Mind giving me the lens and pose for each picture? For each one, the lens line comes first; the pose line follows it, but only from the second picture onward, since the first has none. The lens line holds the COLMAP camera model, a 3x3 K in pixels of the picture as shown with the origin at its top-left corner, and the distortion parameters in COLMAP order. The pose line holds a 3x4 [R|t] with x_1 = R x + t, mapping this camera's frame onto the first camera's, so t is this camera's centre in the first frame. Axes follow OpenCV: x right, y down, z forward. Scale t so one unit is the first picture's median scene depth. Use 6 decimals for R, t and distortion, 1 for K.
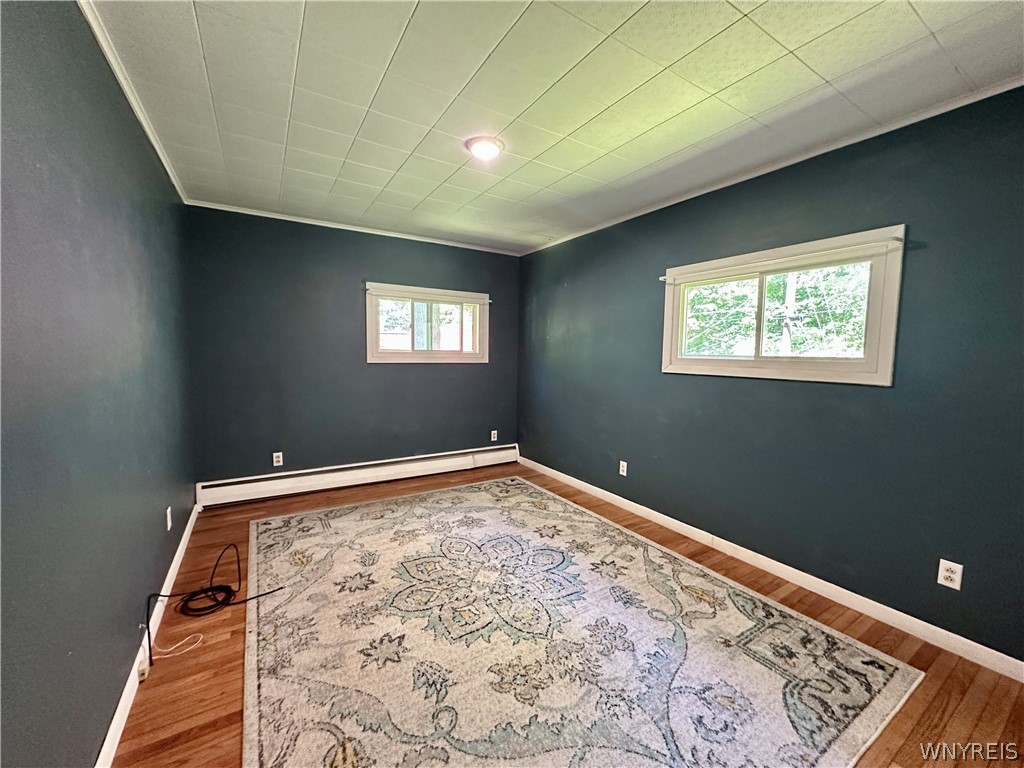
lens RADIAL K [[408.4, 0, 511.0], [0, 408.4, 383.5], [0, 0, 1]] dist [-0.003144, 0.001074]
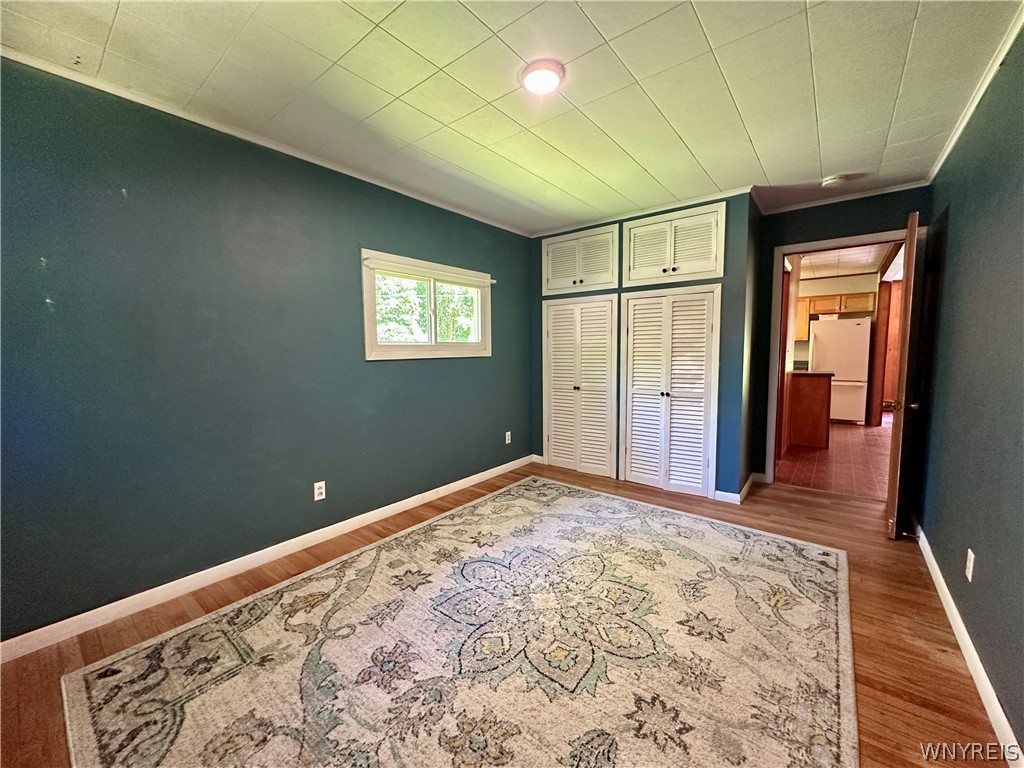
lens RADIAL K [[408.4, 0, 510.7], [0, 408.4, 384.1], [0, 0, 1]] dist [-0.003144, 0.001074]
pose [[-0.331517, -0.093216, 0.938833, -0.749691], [0.078031, 0.988989, 0.125749, -0.080370], [-0.940217, 0.114946, -0.320593, 1.221504]]
